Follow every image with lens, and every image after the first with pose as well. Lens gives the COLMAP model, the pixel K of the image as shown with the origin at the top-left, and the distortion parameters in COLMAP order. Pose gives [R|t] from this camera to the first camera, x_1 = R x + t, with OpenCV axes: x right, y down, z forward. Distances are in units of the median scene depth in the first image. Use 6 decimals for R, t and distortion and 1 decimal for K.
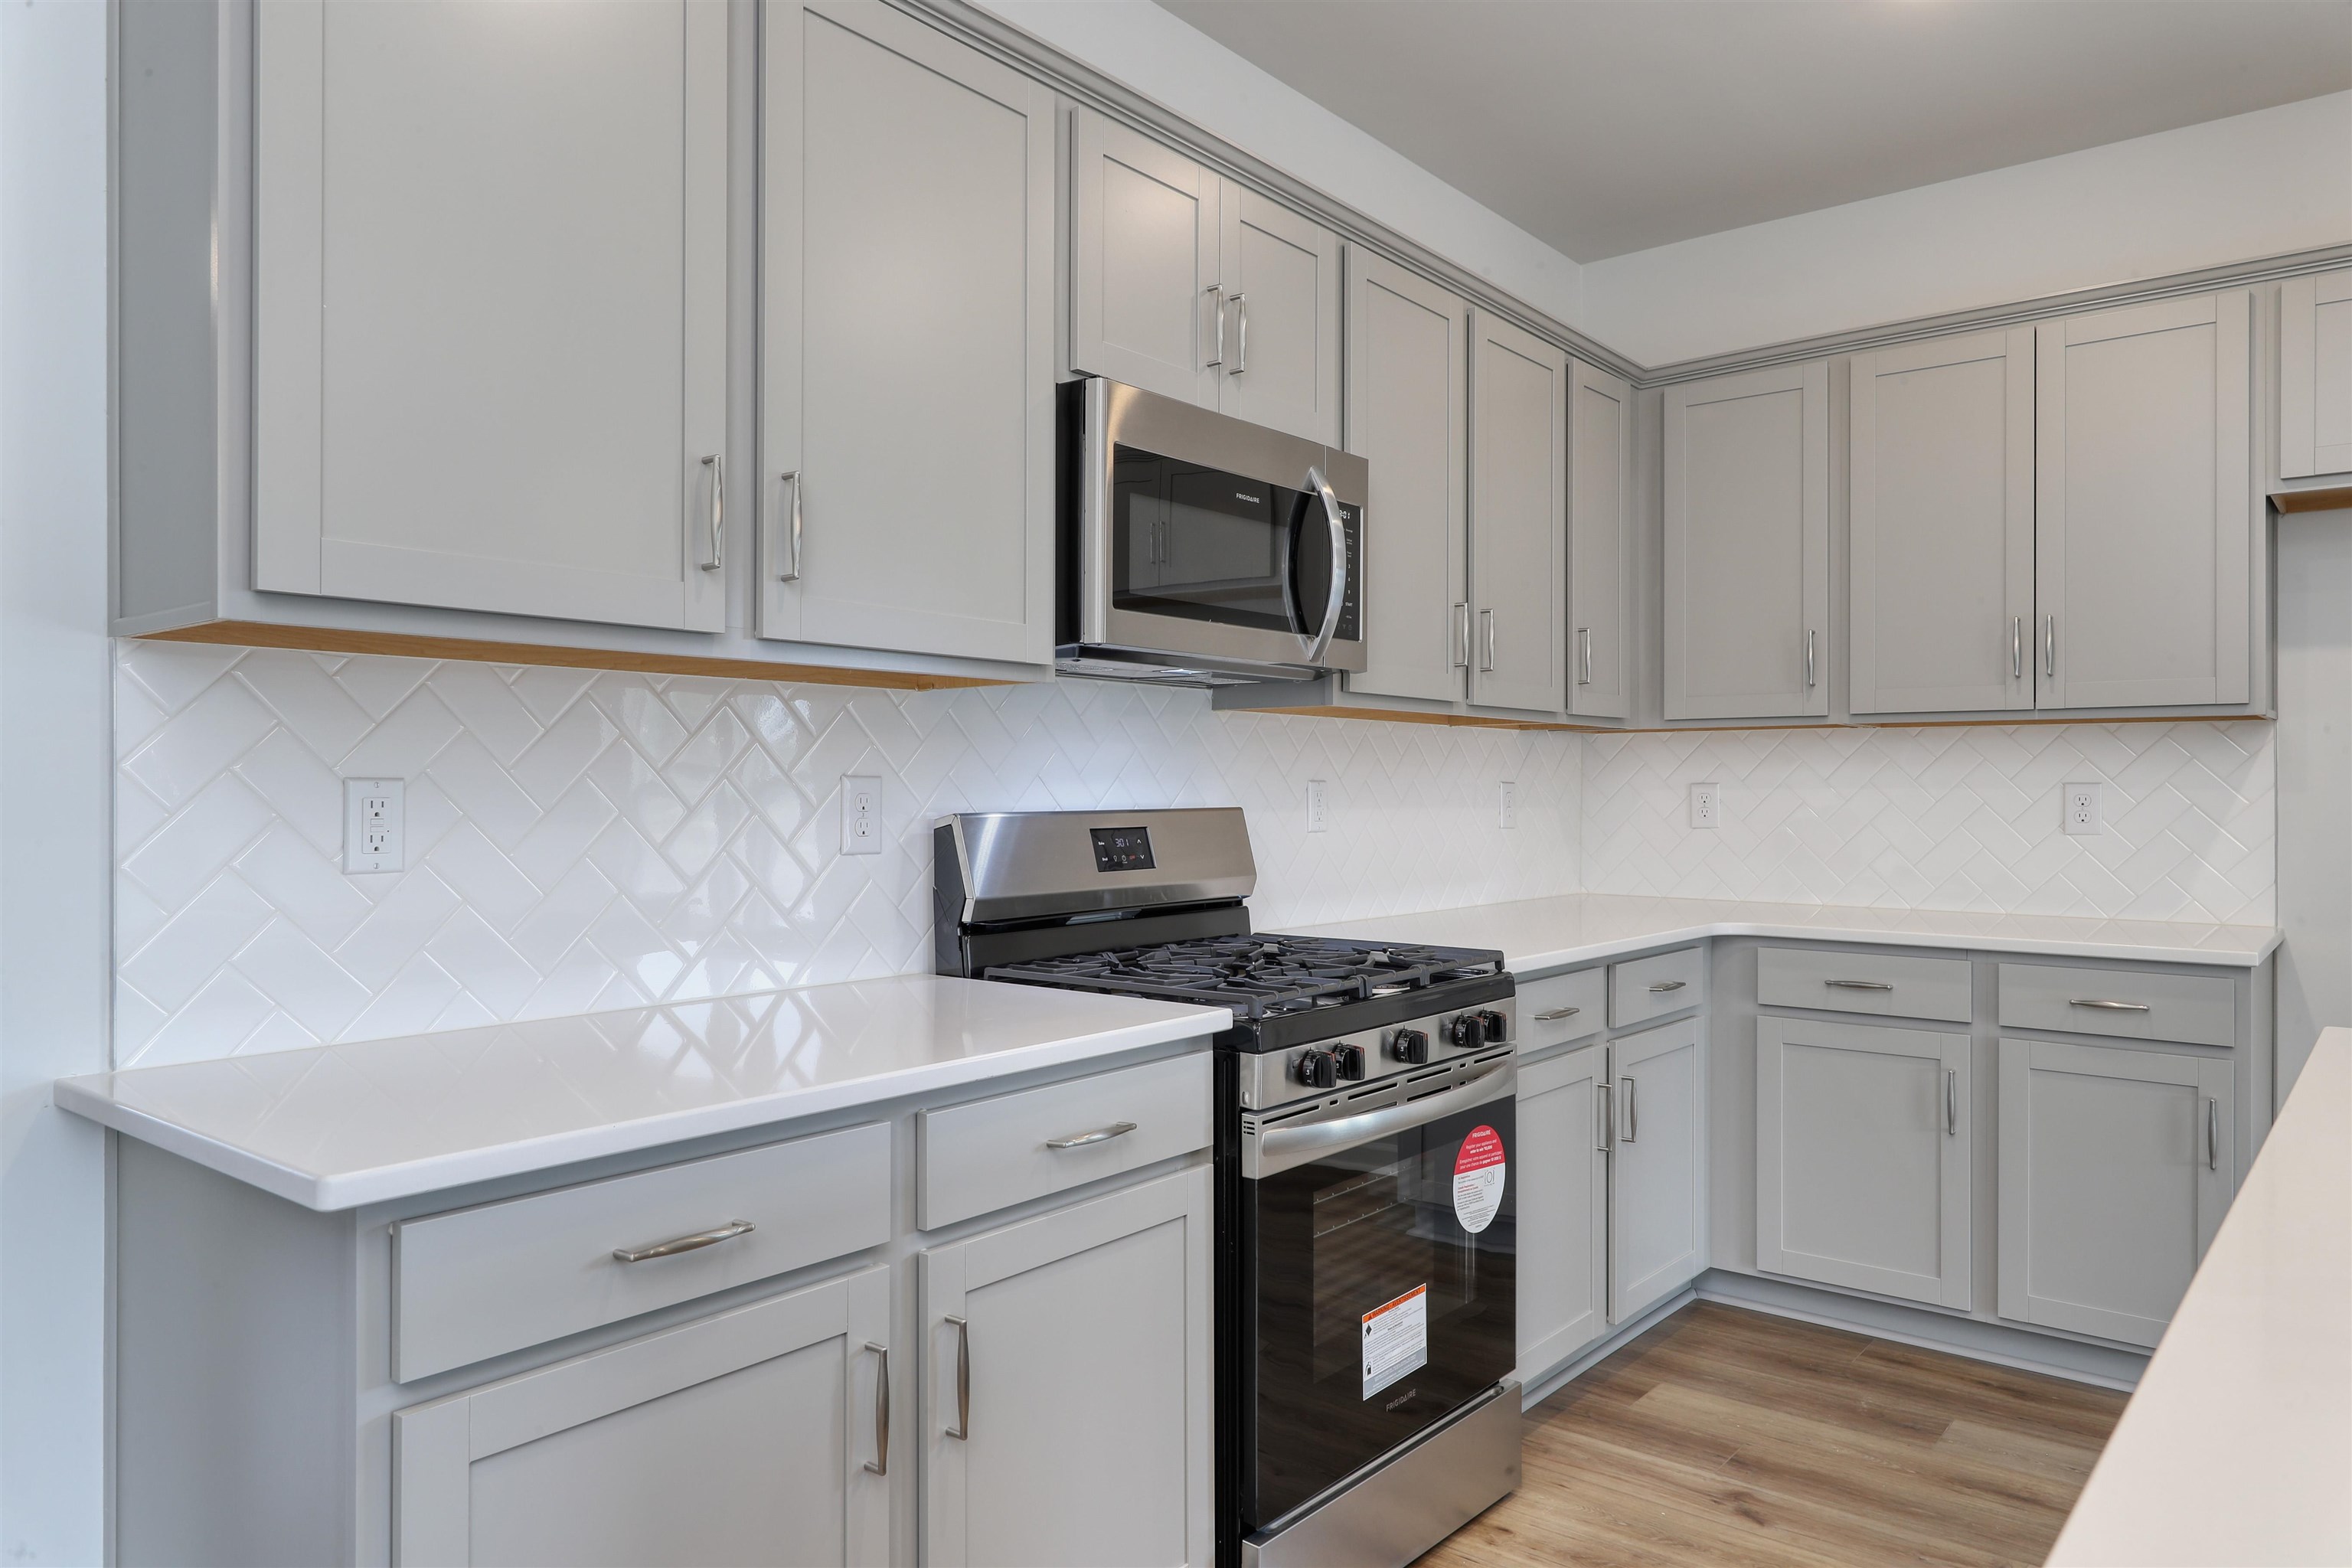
lens RADIAL K [[1534.8, 0, 1173.1], [0, 1534.8, 790.4], [0, 0, 1]] dist [-0.000633, 0.001408]
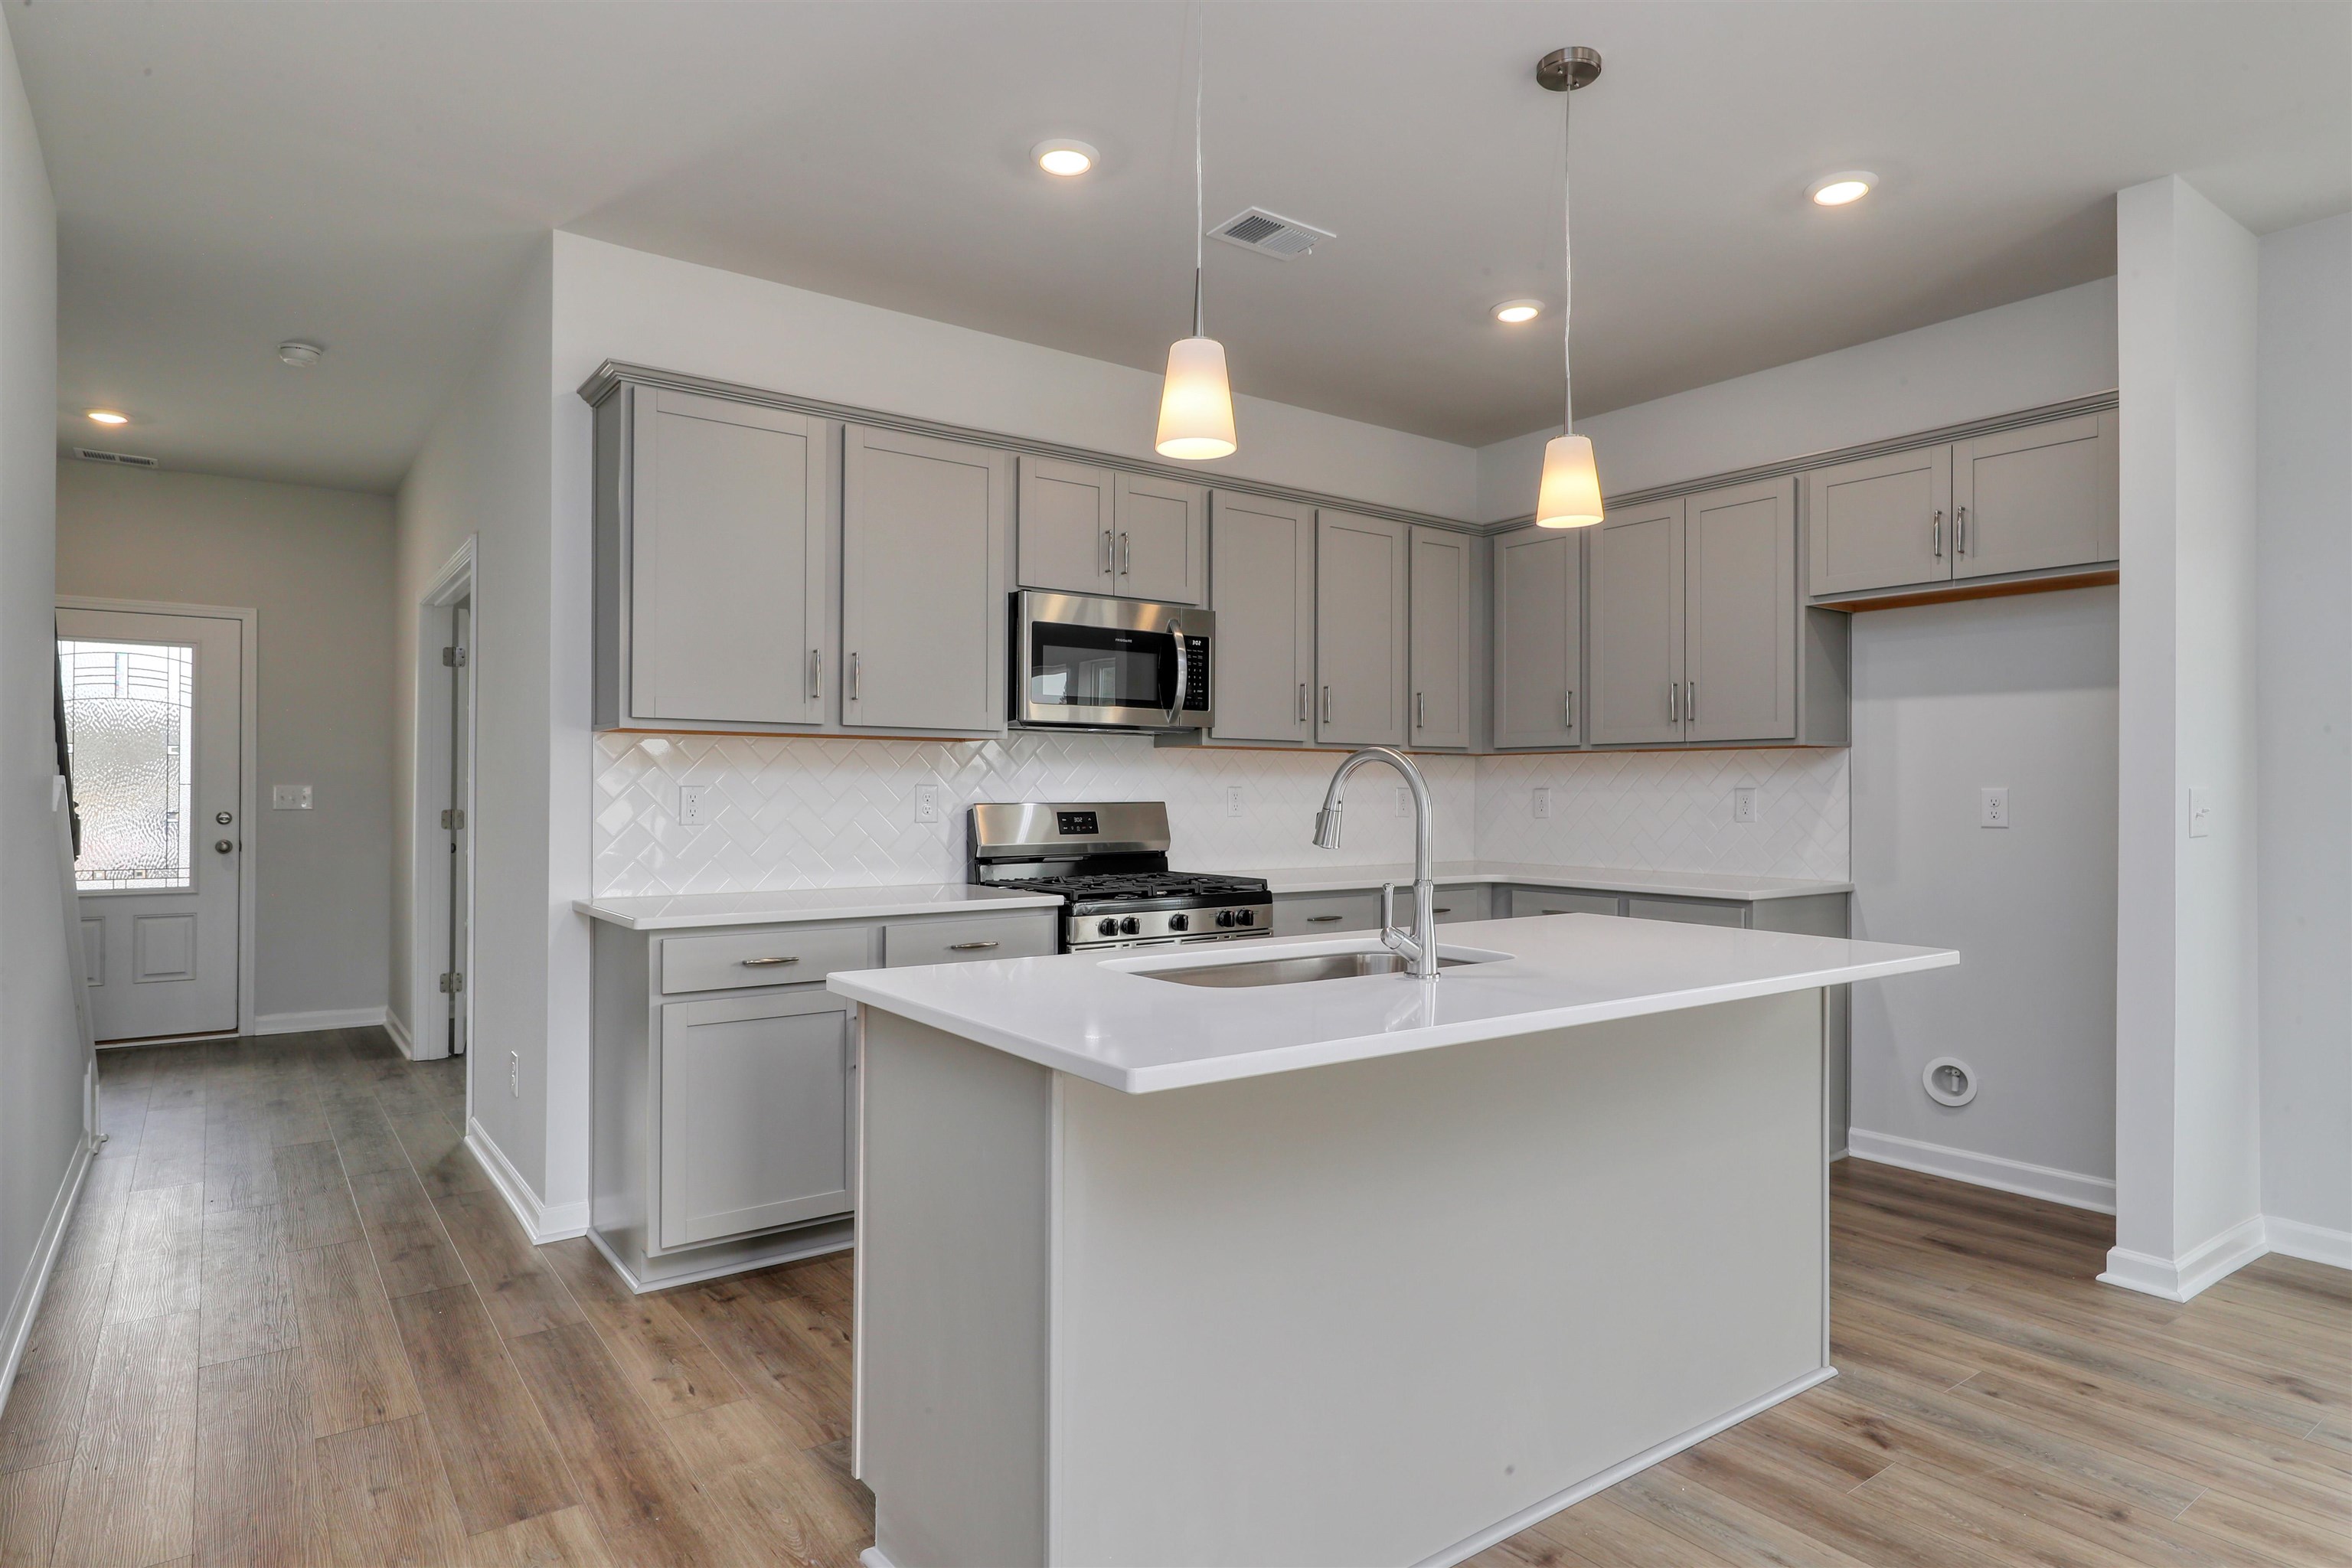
lens RADIAL K [[1311.0, 0, 1176.0], [0, 1311.0, 784.0], [0, 0, 1]] dist [-0.002211, -0.000202]
pose [[0.968563, -0.001113, -0.248767, 0.457499], [-0.001255, 0.999955, -0.009359, 0.004629], [0.248766, 0.009377, 0.968518, -0.506073]]
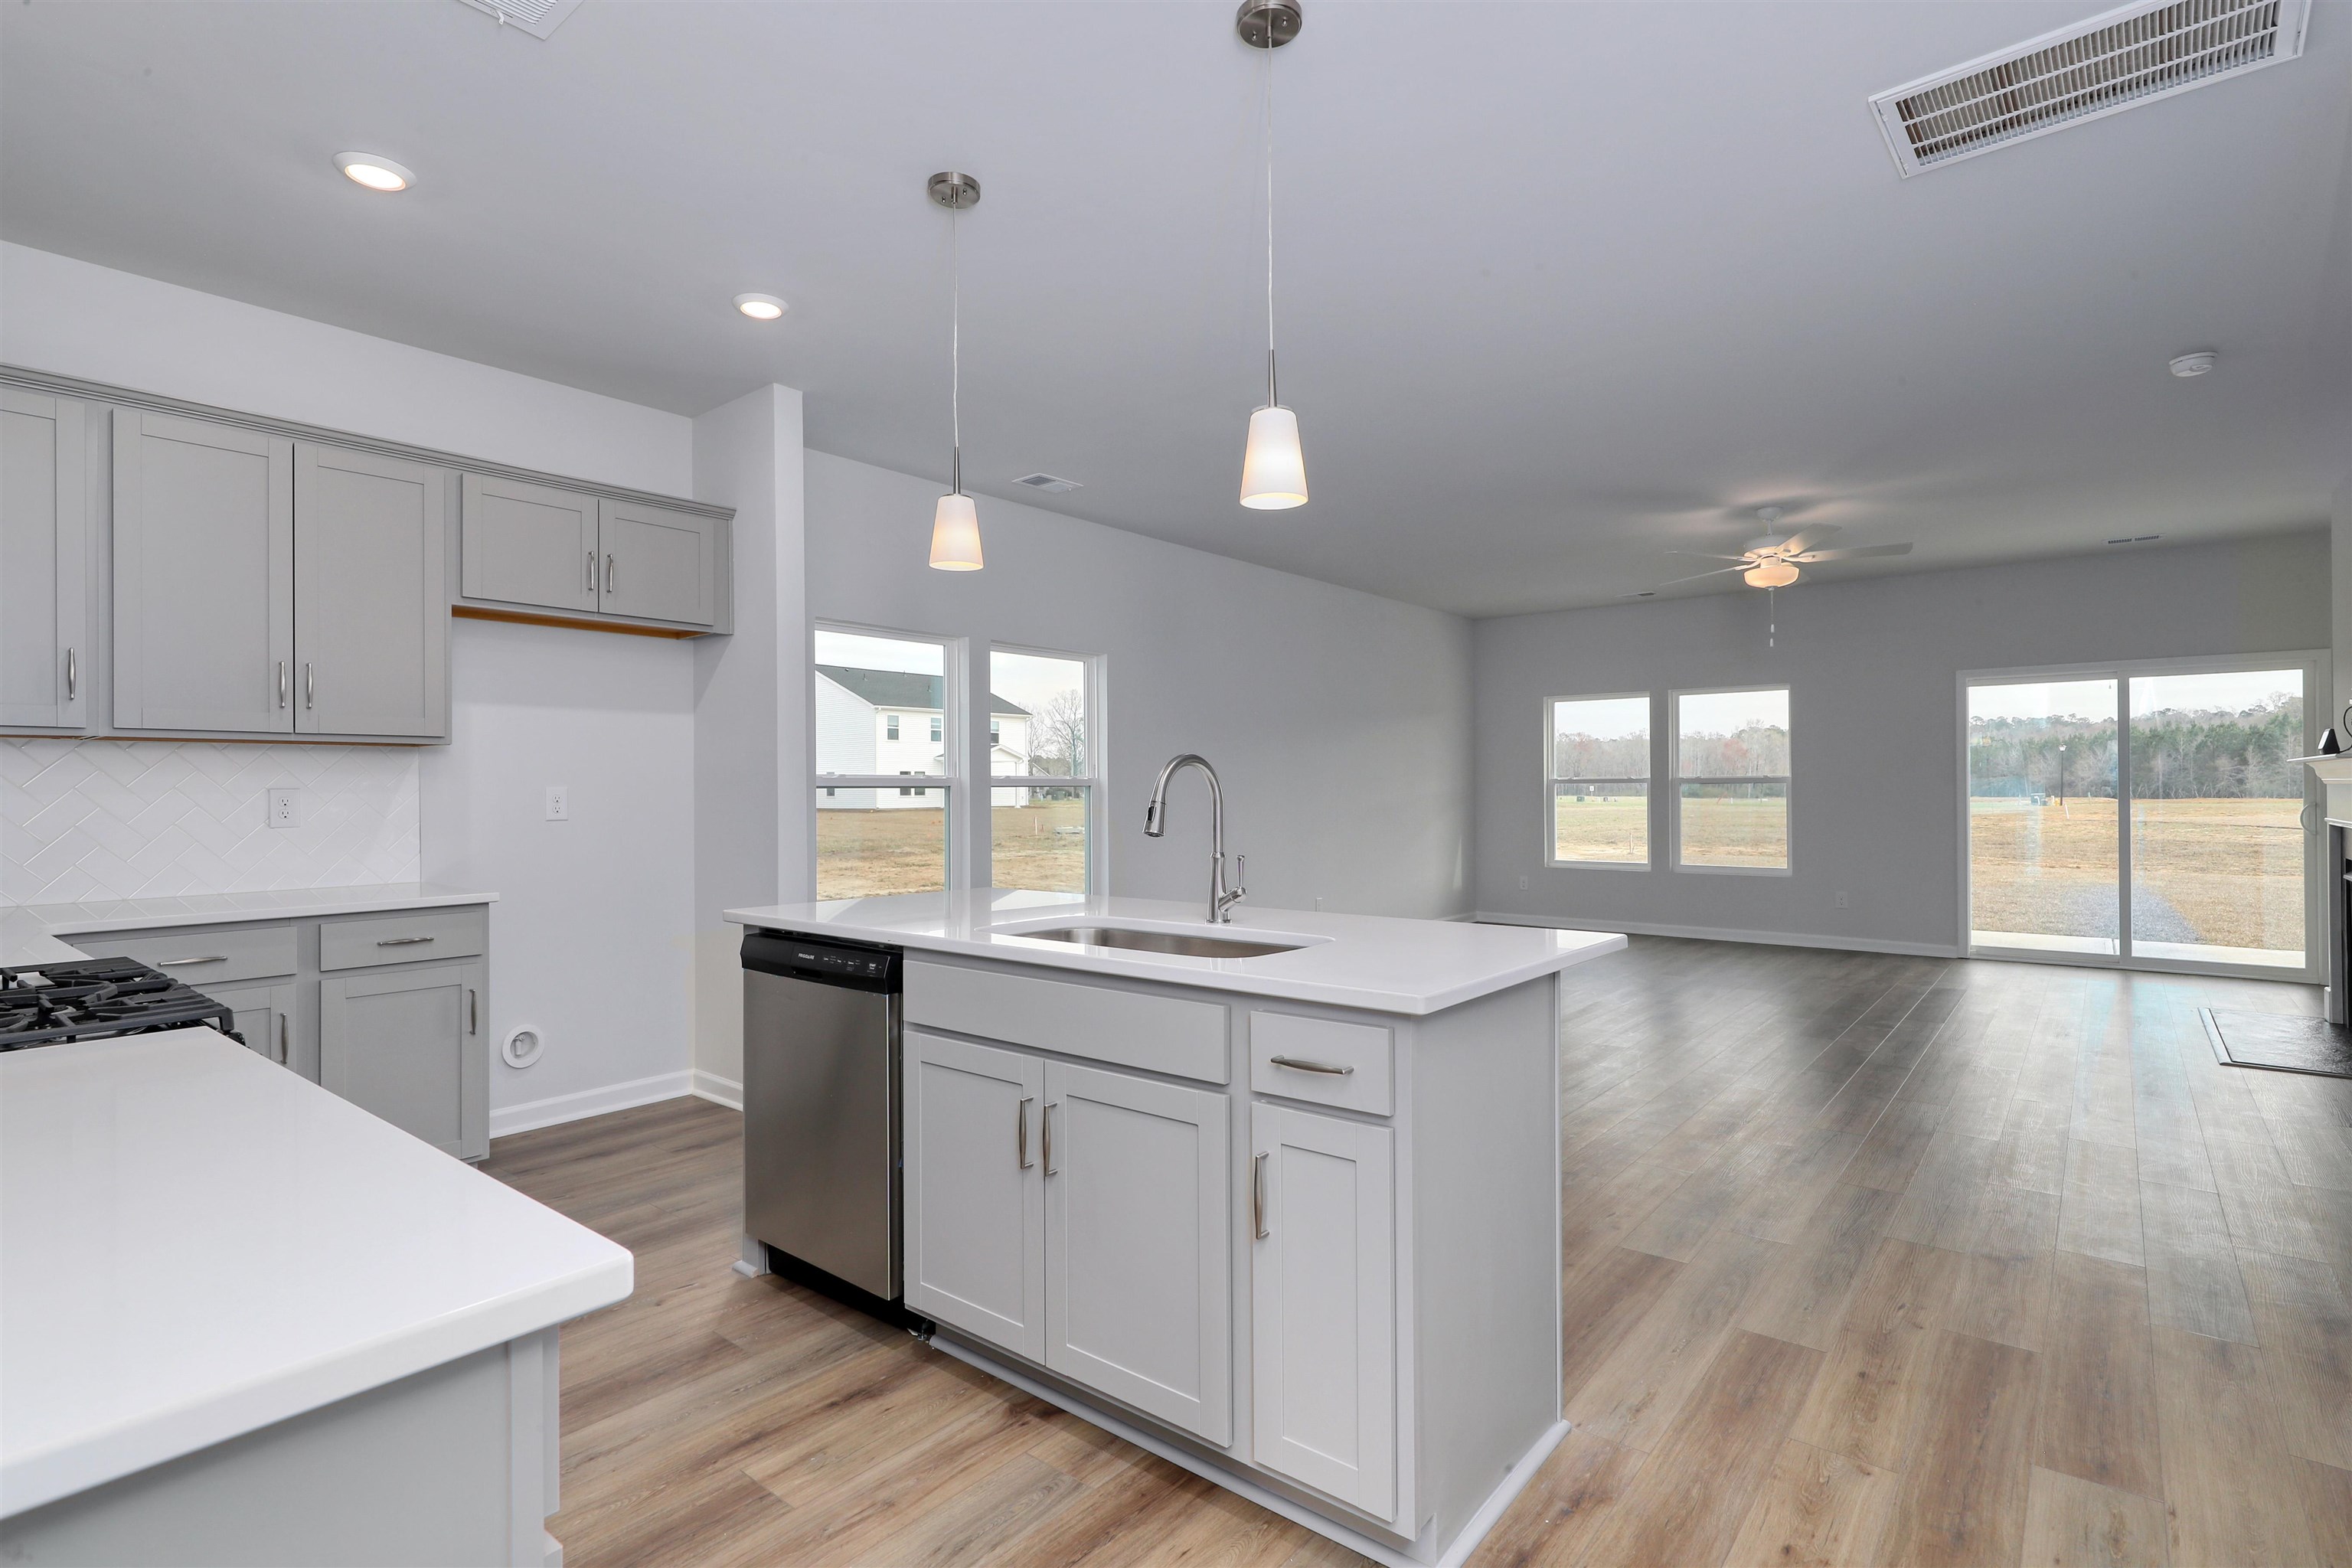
lens RADIAL K [[1127.4, 0, 1178.8], [0, 1127.4, 789.8], [0, 0, 1]] dist [0.003232, 0.000027]
pose [[-0.005851, -0.004228, 0.999974, -0.485651], [0.007523, 0.999963, 0.004272, -0.002454], [-0.999955, 0.007548, -0.005819, 0.287605]]
